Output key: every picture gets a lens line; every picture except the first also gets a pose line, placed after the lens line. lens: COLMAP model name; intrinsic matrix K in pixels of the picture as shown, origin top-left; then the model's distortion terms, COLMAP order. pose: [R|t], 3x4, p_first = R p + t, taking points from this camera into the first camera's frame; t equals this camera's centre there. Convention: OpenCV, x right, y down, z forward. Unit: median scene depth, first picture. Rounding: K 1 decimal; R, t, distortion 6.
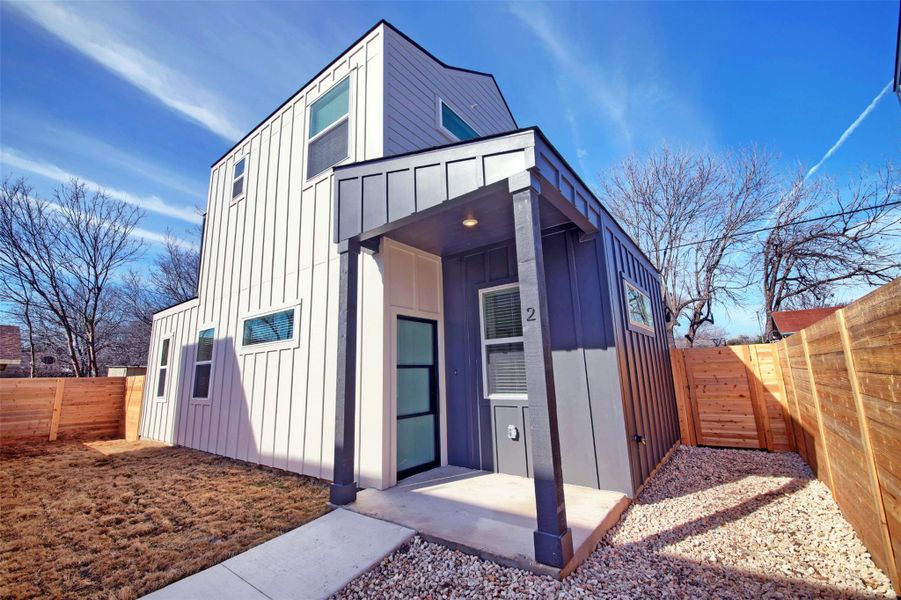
lens RADIAL K [[367.8, 0, 450.5], [0, 367.8, 300.0], [0, 0, 1]] dist [0.002248, -0.009438]
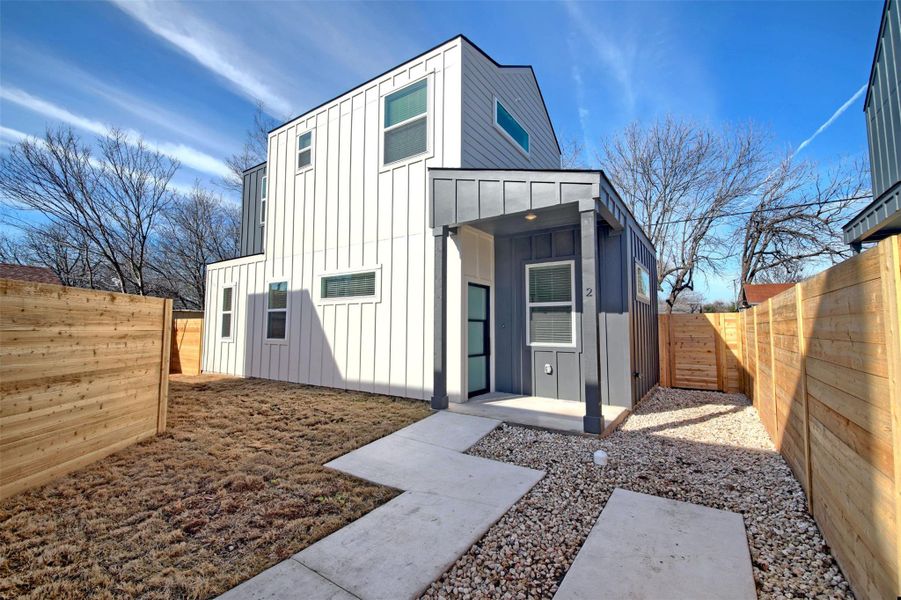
lens RADIAL K [[372.9, 0, 450.5], [0, 372.9, 300.0], [0, 0, 1]] dist [0.016367, -0.018488]
pose [[0.997980, 0.039430, 0.049811, -0.198184], [-0.045340, 0.991283, 0.123703, -0.043345], [-0.044499, -0.125711, 0.991068, -0.255901]]
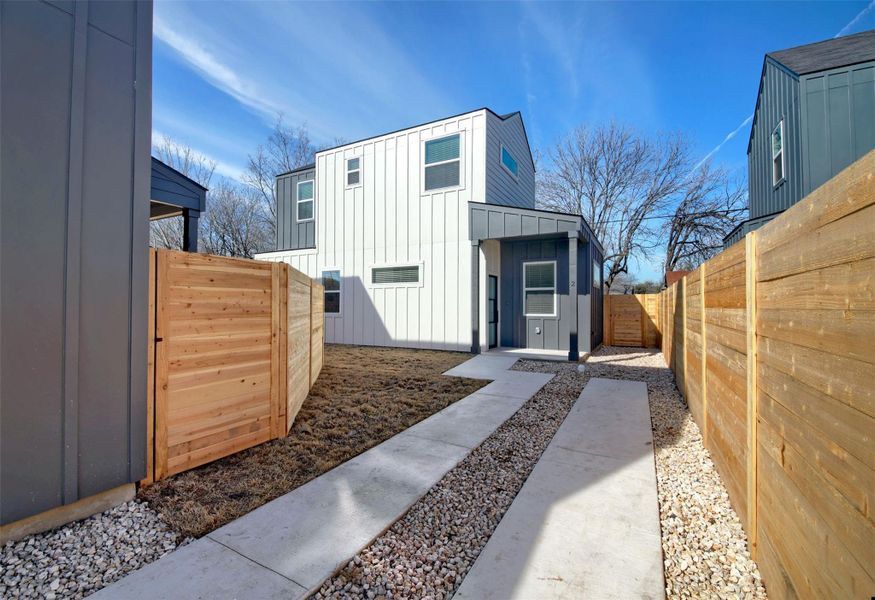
lens RADIAL K [[376.4, 0, 421.3], [0, 376.4, 299.0], [0, 0, 1]] dist [0.001295, -0.000028]
pose [[0.990966, 0.037571, 0.128743, -0.564304], [-0.059907, 0.982872, 0.174283, -0.121104], [-0.119990, -0.180421, 0.976243, -0.744041]]
